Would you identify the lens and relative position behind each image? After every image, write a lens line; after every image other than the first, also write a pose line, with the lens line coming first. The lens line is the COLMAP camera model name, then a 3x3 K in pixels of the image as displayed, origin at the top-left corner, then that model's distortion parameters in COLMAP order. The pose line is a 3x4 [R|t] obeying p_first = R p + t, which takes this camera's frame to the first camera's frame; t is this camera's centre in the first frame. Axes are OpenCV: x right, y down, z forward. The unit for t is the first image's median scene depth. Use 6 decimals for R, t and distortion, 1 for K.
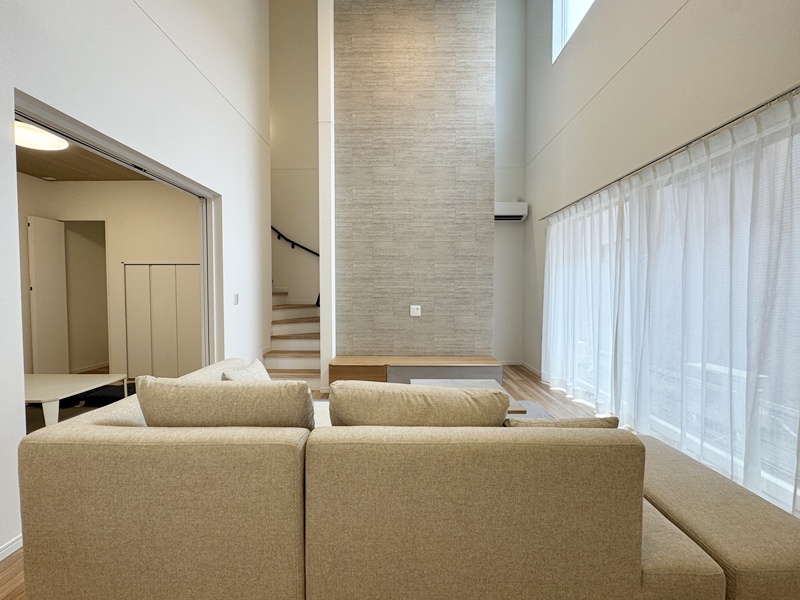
lens RADIAL K [[323.2, 0, 401.6], [0, 323.2, 300.0], [0, 0, 1]] dist [-0.000773, -0.000398]
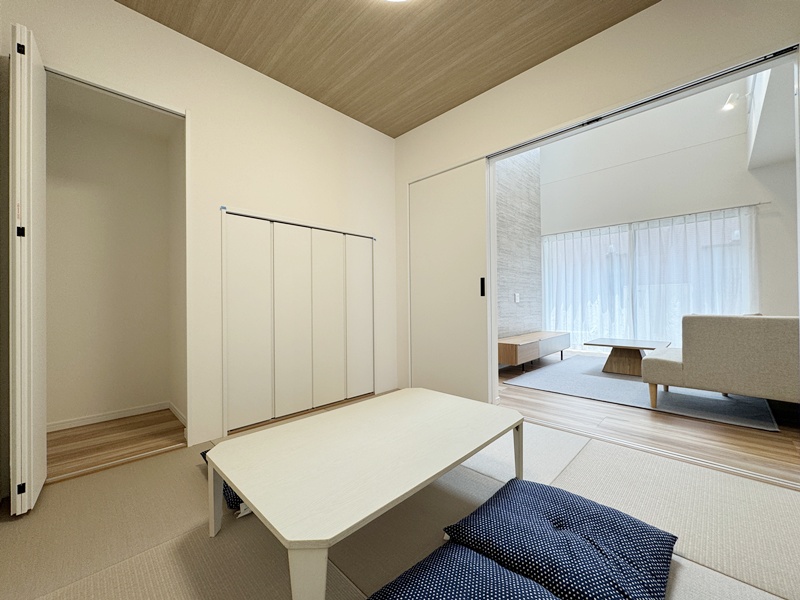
lens RADIAL K [[323.2, 0, 401.6], [0, 323.2, 300.0], [0, 0, 1]] dist [-0.000773, -0.000398]
pose [[0.691431, -0.001526, 0.722441, -1.138885], [0.031537, 0.999108, -0.028073, 0.062933], [-0.721754, 0.042194, 0.690863, 0.476296]]
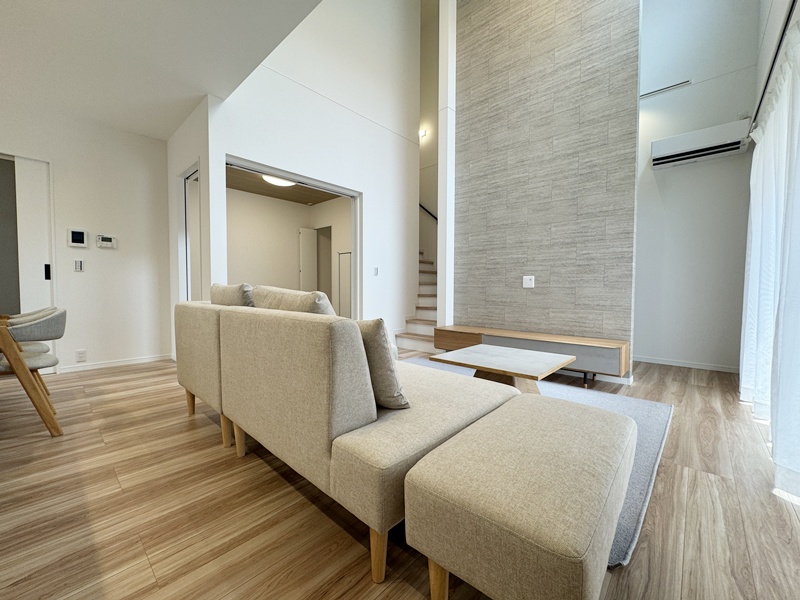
lens RADIAL K [[328.6, 0, 401.6], [0, 328.6, 300.6], [0, 0, 1]] dist [-0.002391, -0.000452]
pose [[0.746525, 0.027943, -0.664771, 0.392903], [-0.024534, 0.999594, 0.014465, 0.081991], [0.664905, 0.005511, 0.746907, 0.073918]]
